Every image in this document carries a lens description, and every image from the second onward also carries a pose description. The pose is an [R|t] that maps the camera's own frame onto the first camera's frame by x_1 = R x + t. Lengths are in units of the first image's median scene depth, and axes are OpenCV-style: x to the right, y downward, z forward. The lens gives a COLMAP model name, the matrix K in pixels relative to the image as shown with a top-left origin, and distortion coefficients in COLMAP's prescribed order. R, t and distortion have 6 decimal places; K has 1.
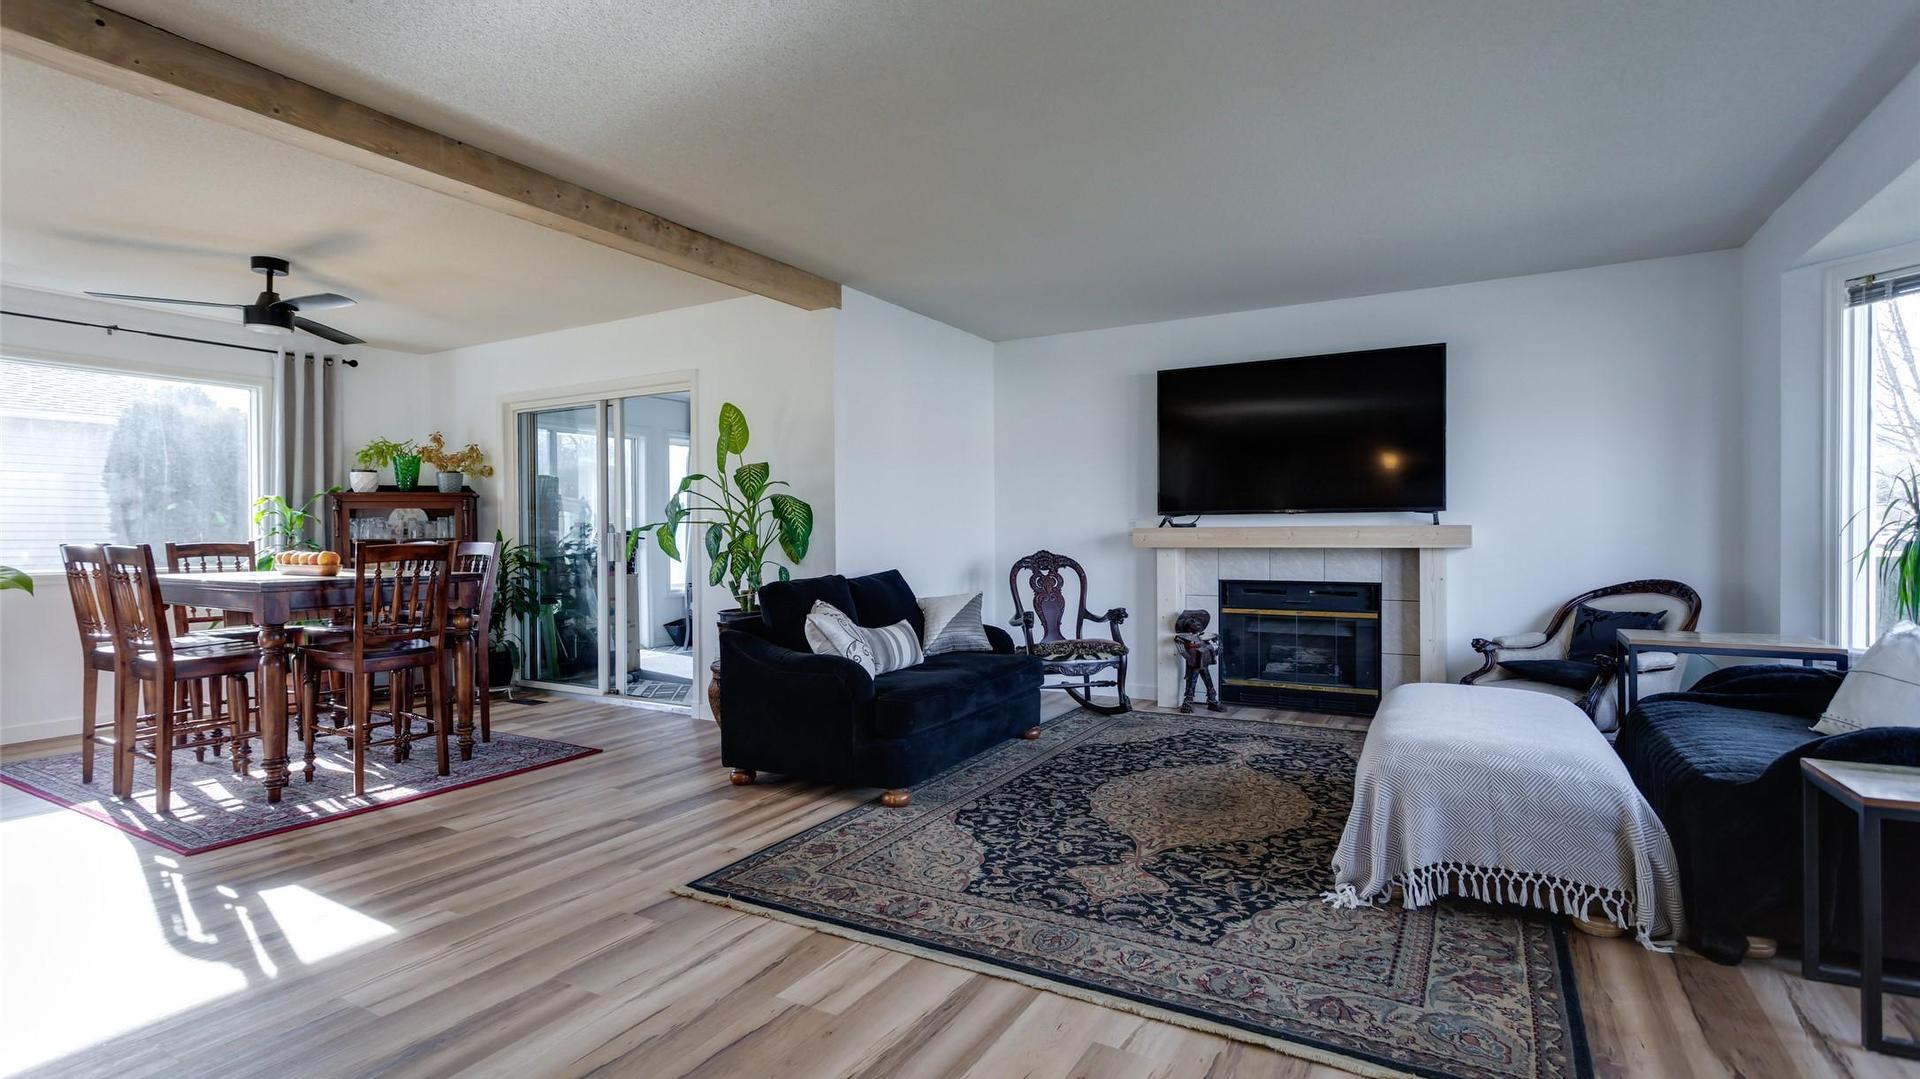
lens RADIAL K [[910.8, 0, 925.6], [0, 910.8, 540.0], [0, 0, 1]] dist [0.003267, 0.000623]
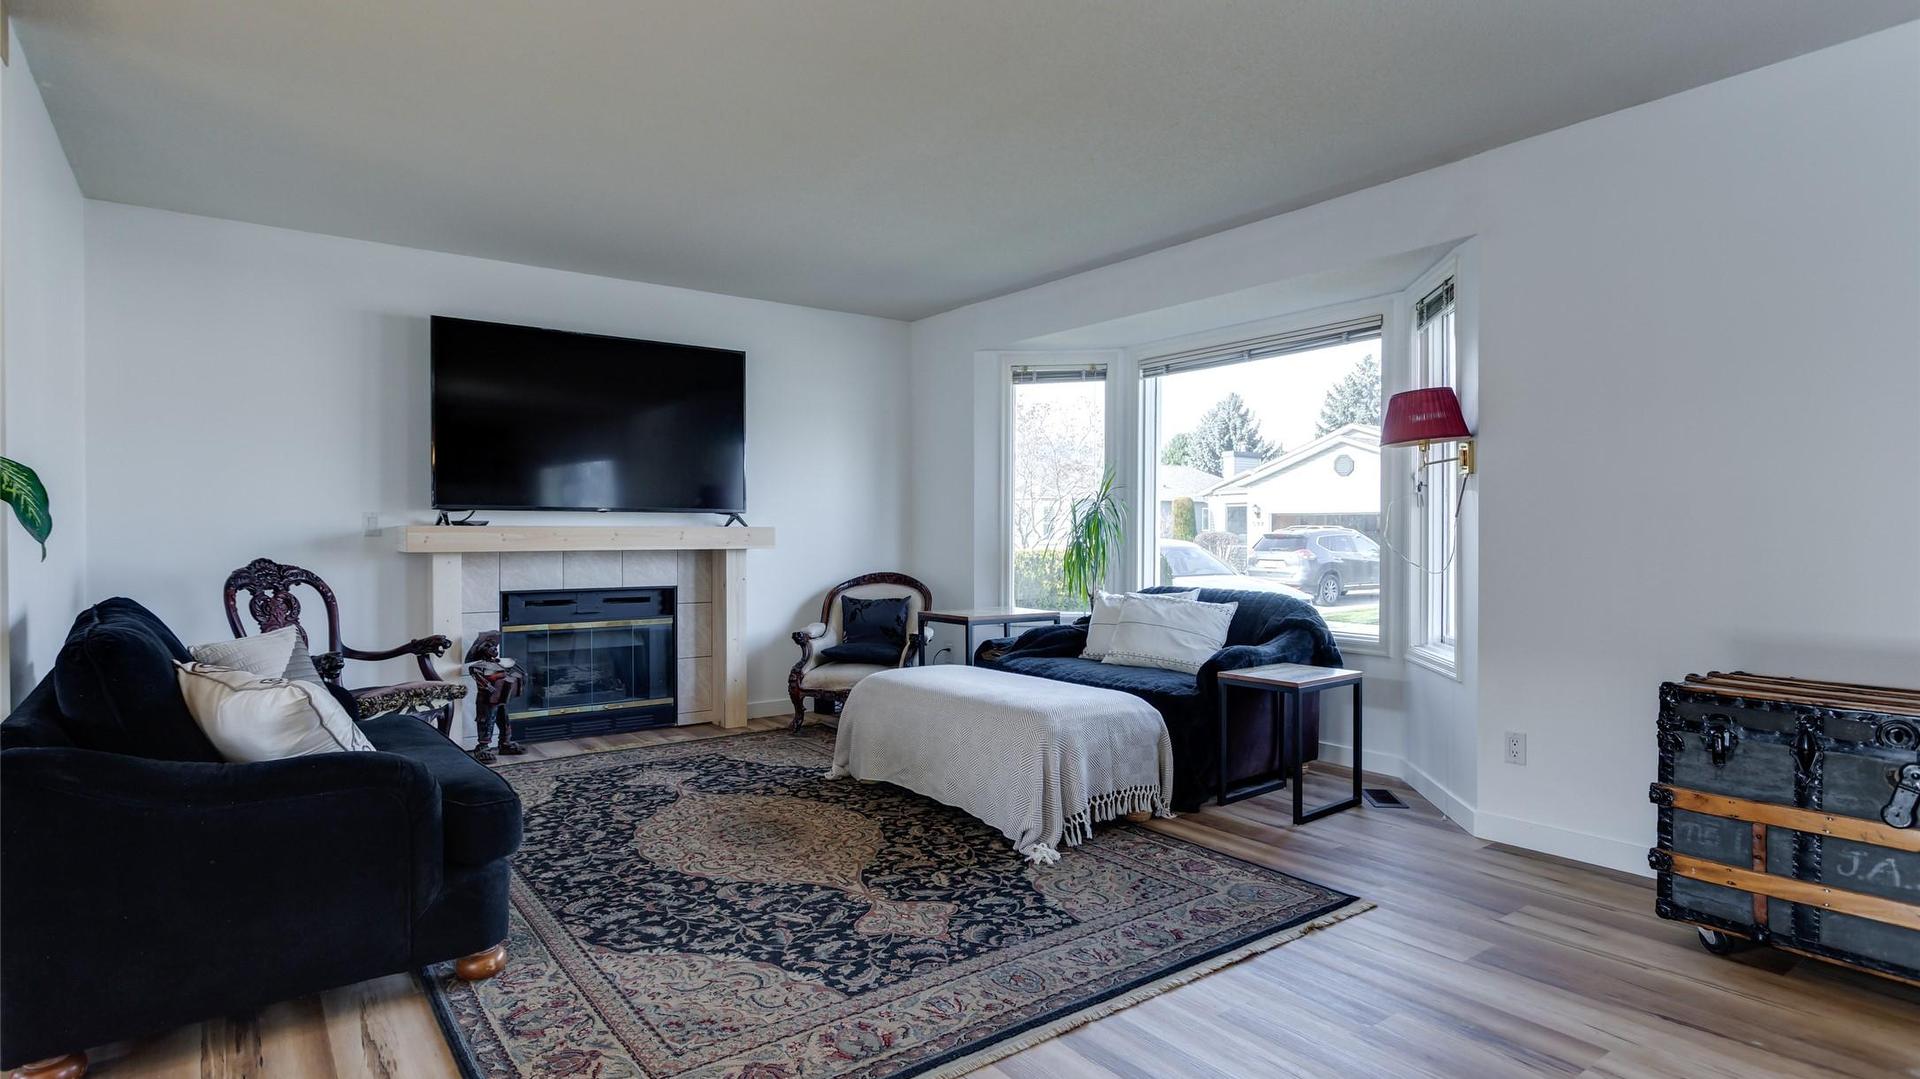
lens RADIAL K [[1007.2, 0, 968.8], [0, 1007.2, 540.0], [0, 0, 1]] dist [-0.000582, -0.000173]
pose [[0.382424, 0.000785, 0.923987, -0.590091], [0.003197, 0.999993, -0.002173, 0.002352], [-0.923981, 0.003785, 0.382419, 0.485141]]
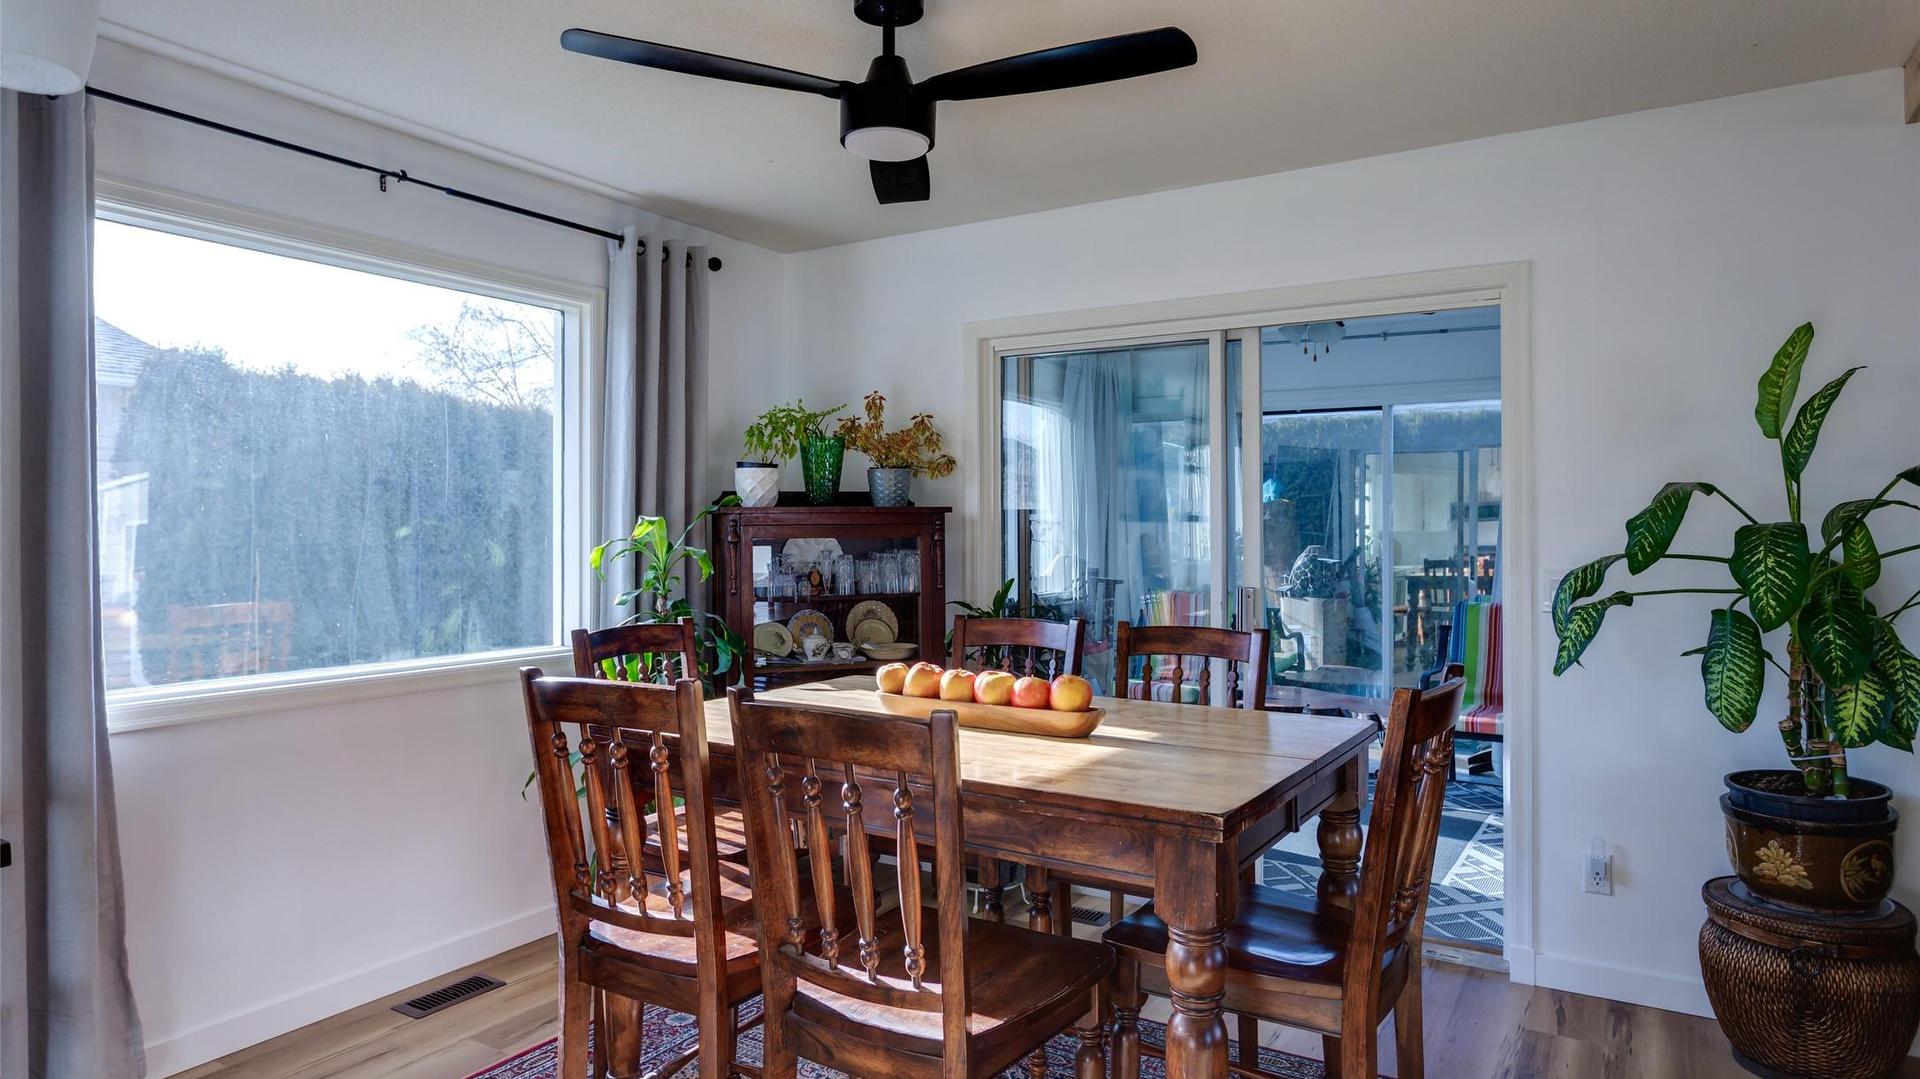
lens RADIAL K [[1124.3, 0, 959.6], [0, 1124.3, 507.2], [0, 0, 1]] dist [-0.000527, 0.000366]
pose [[0.999944, 0.004181, -0.009762, -0.899685], [-0.004409, 0.999716, -0.023427, -0.067288], [0.009661, 0.023469, 0.999678, 0.640582]]
